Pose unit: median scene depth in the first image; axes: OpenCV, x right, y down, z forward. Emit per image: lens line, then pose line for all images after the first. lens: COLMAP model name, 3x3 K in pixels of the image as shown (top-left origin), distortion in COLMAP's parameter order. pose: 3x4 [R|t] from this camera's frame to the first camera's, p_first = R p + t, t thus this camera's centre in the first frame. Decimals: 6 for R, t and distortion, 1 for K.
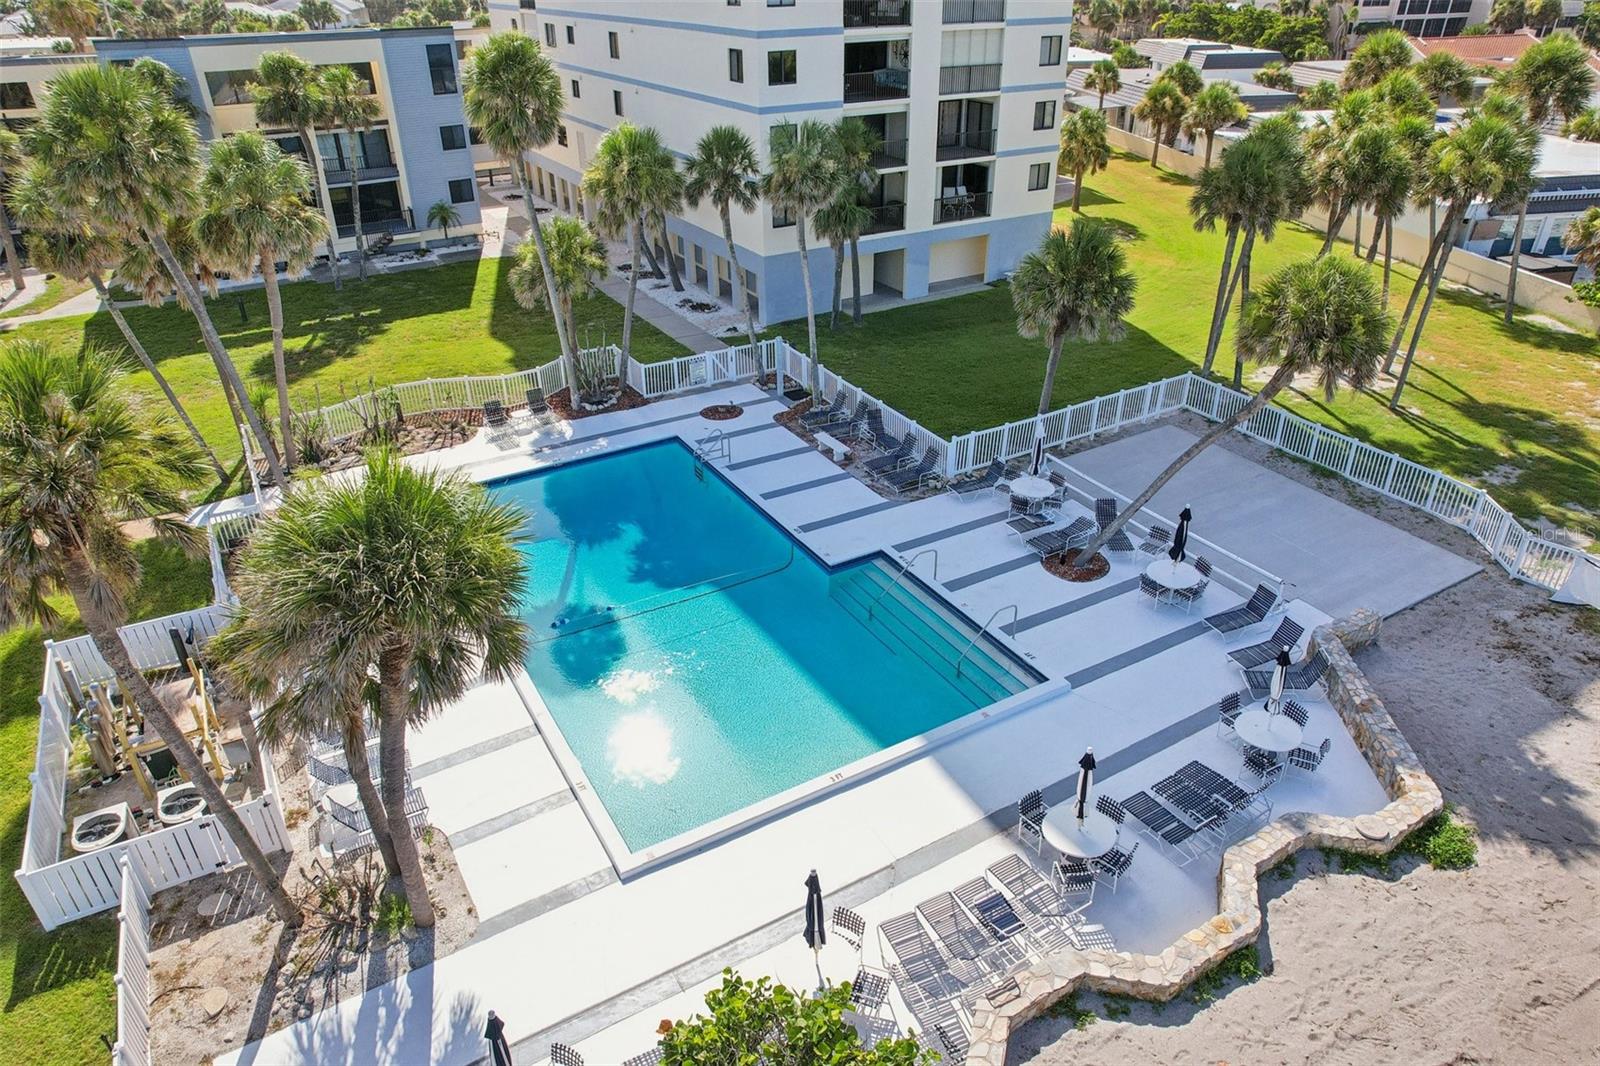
lens RADIAL K [[1033.9, 0, 800.0], [0, 1033.9, 533.0], [0, 0, 1]] dist [-0.064001, 0.052564]
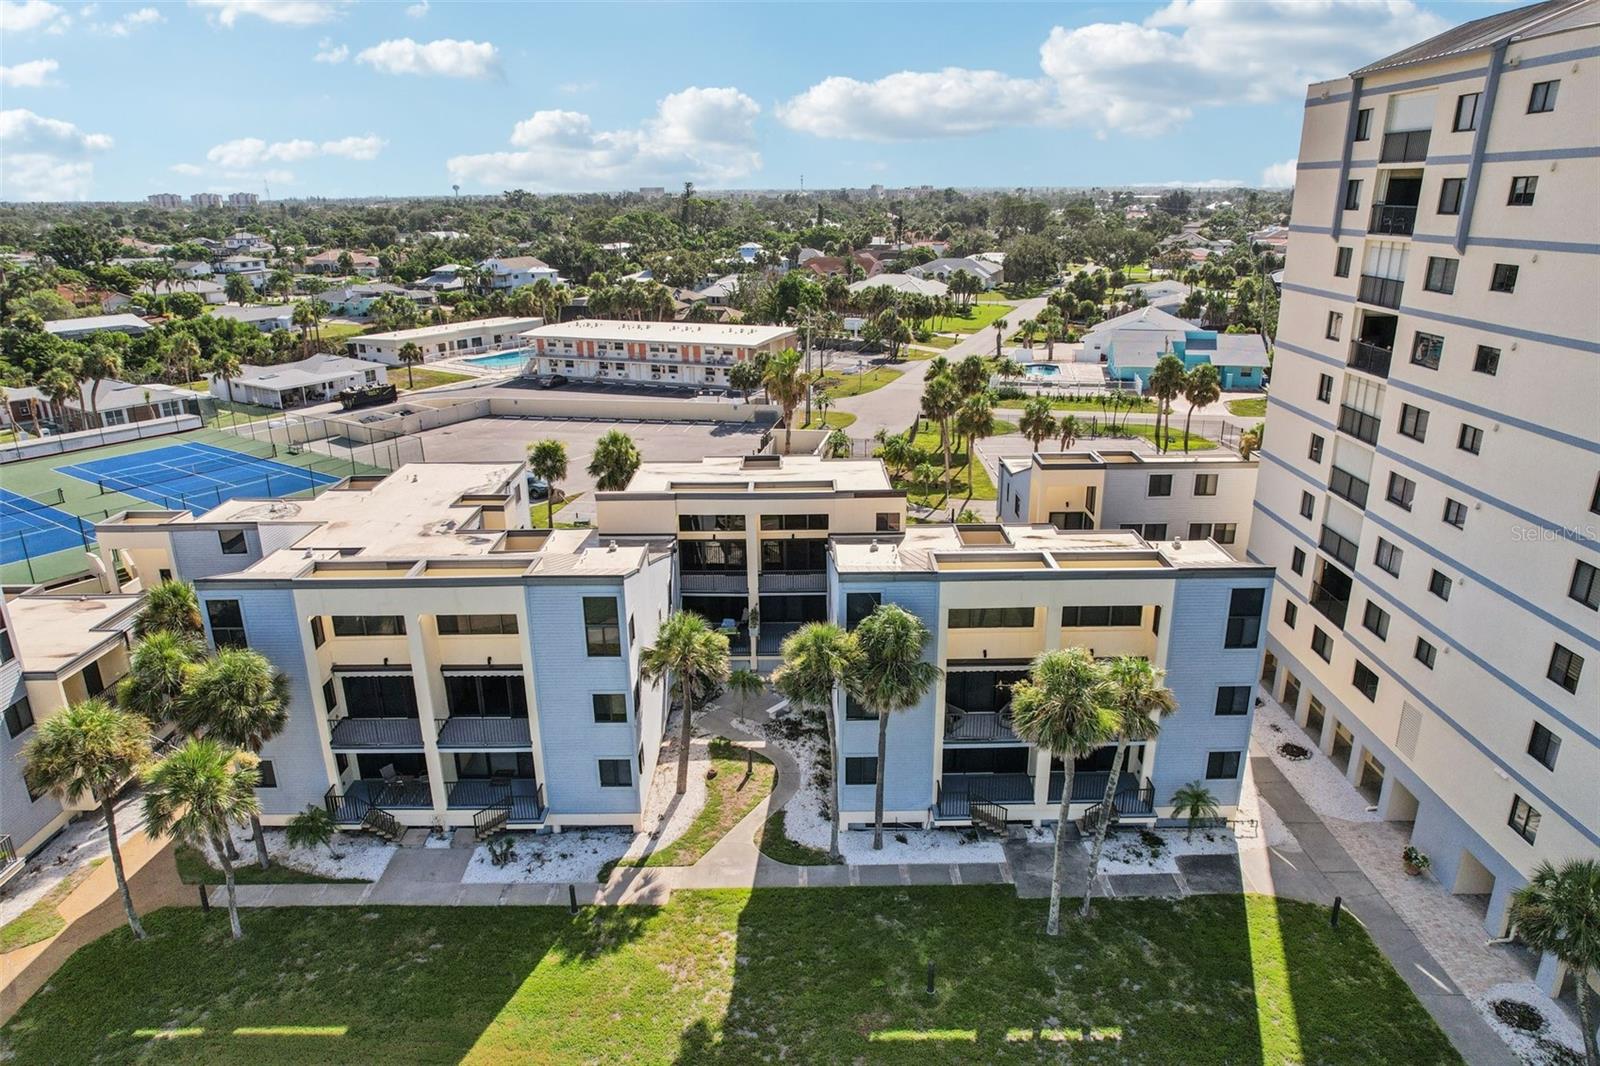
lens RADIAL K [[1033.9, 0, 800.0], [0, 1033.9, 533.0], [0, 0, 1]] dist [-0.064001, 0.052564]
pose [[0.864918, 0.162818, -0.474771, -0.421868], [-0.248419, 0.960804, -0.123061, -0.506676], [0.436125, 0.224380, 0.871463, 0.334535]]
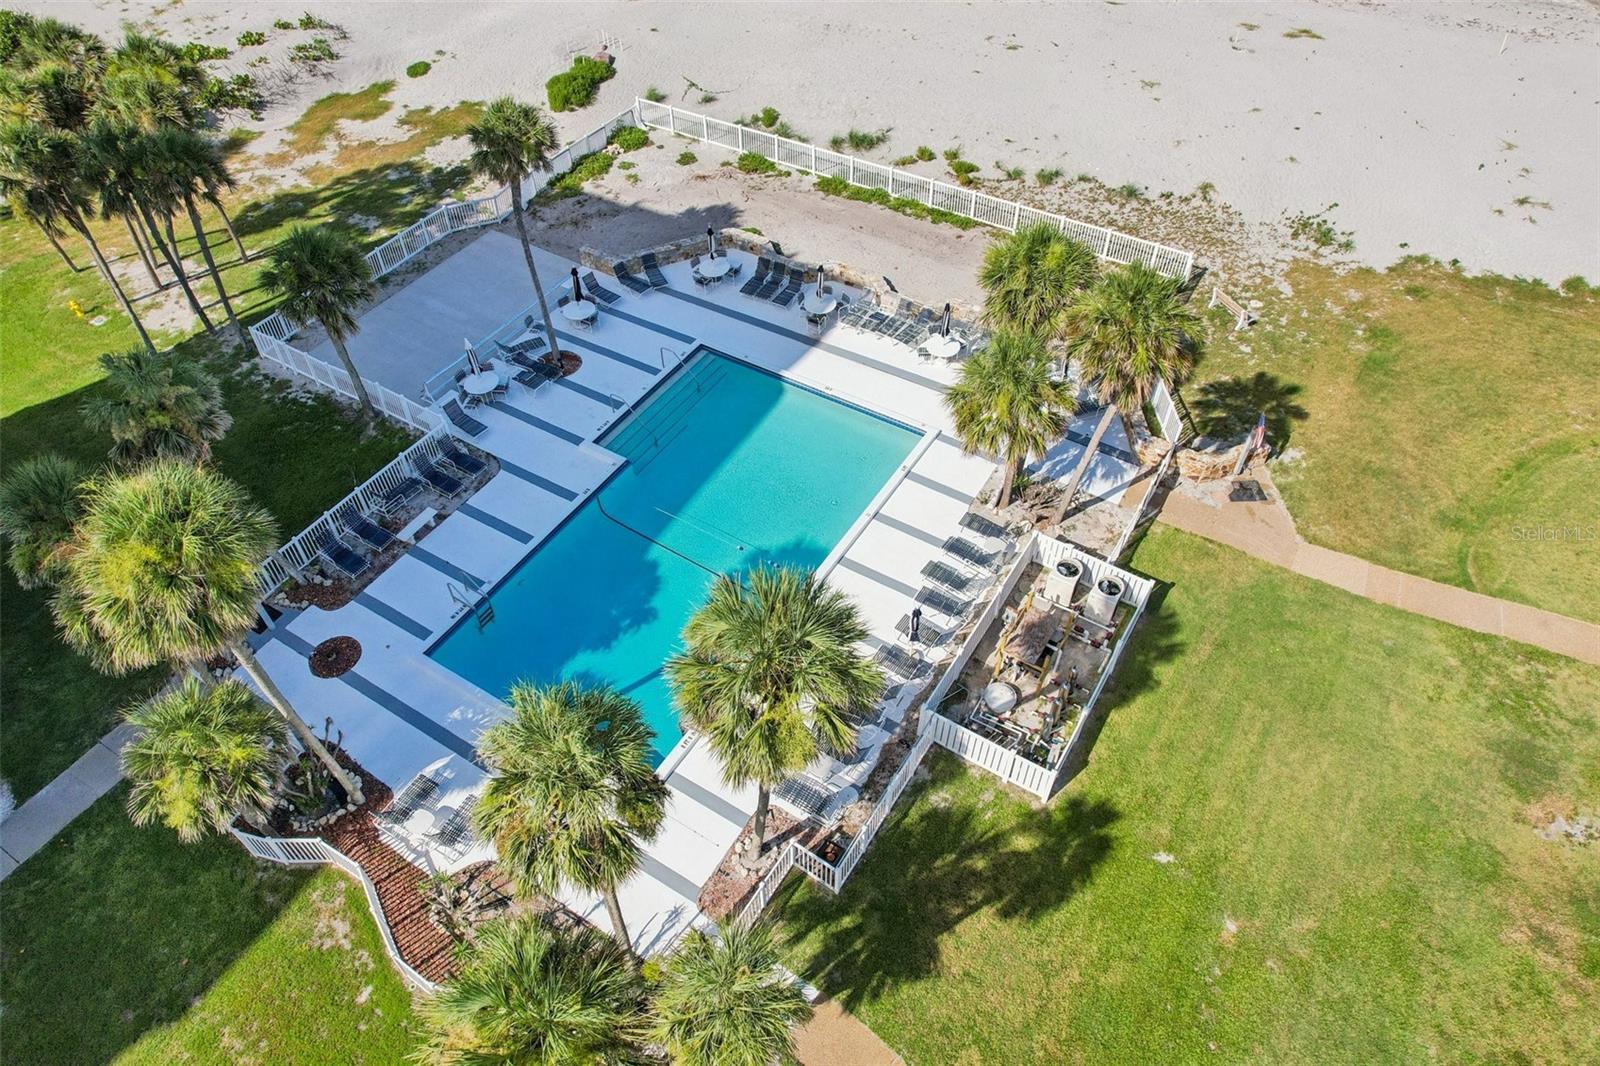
lens RADIAL K [[1033.9, 0, 800.0], [0, 1033.9, 533.0], [0, 0, 1]] dist [-0.064001, 0.052564]
pose [[-0.471893, -0.635476, 0.611136, -0.685197], [0.451091, 0.421546, 0.786648, -0.629937], [-0.757518, 0.646892, 0.087733, 0.564706]]
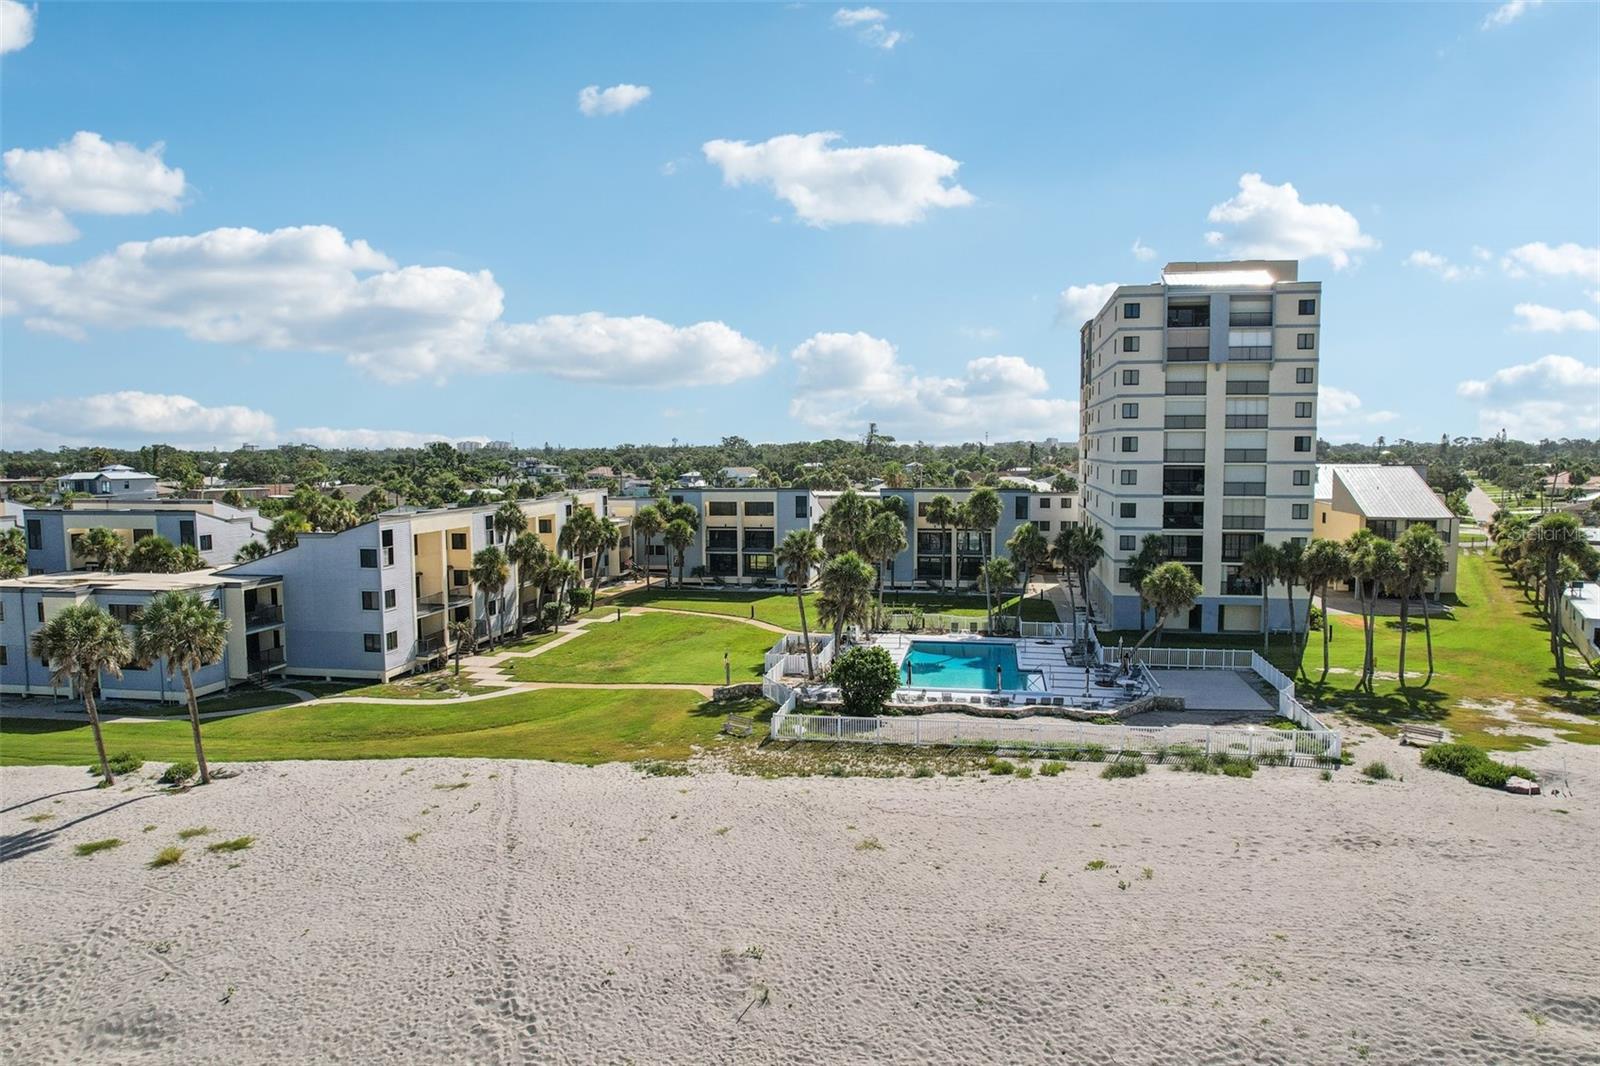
lens RADIAL K [[1033.9, 0, 800.0], [0, 1033.9, 533.0], [0, 0, 1]] dist [-0.064001, 0.052564]
pose [[0.758907, 0.061967, -0.648244, 0.946977], [-0.326776, 0.897293, -0.296787, 0.501649], [0.563274, 0.437064, 0.701211, -0.974995]]
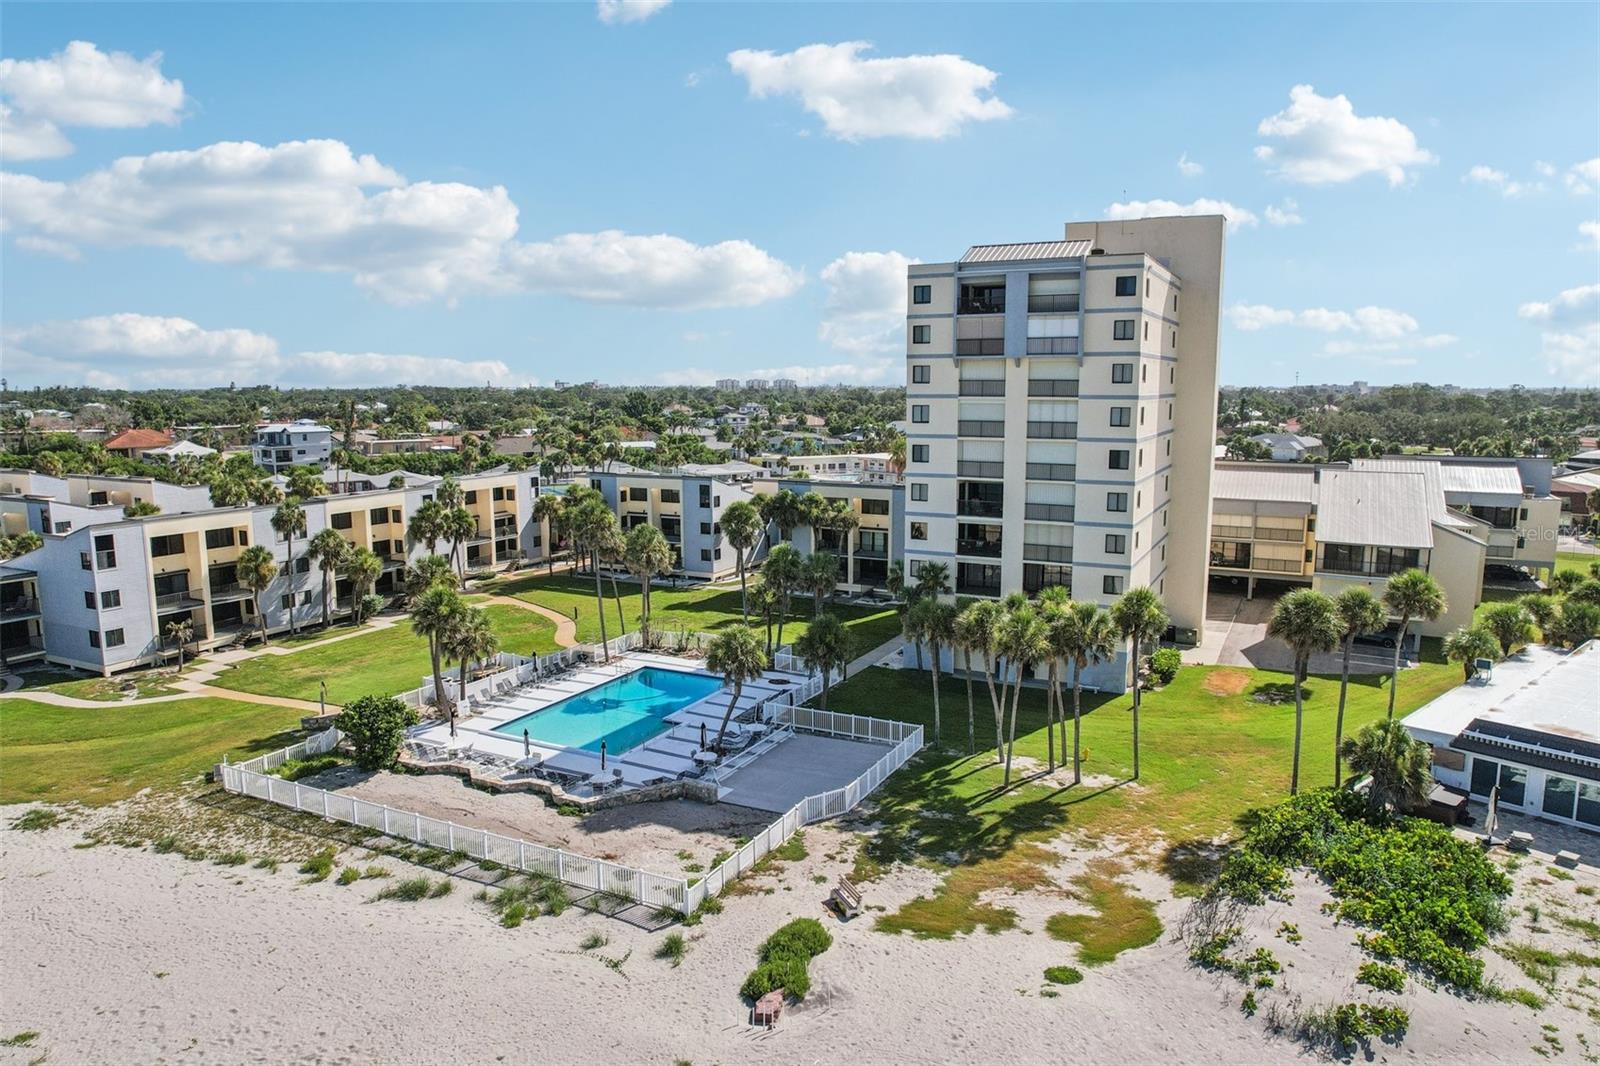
lens RADIAL K [[1033.9, 0, 800.0], [0, 1033.9, 533.0], [0, 0, 1]] dist [-0.064001, 0.052564]
pose [[0.539900, 0.130741, -0.831513, 1.539509], [-0.421266, 0.897213, -0.132457, -0.125259], [0.728727, 0.421801, 0.539482, -0.170824]]
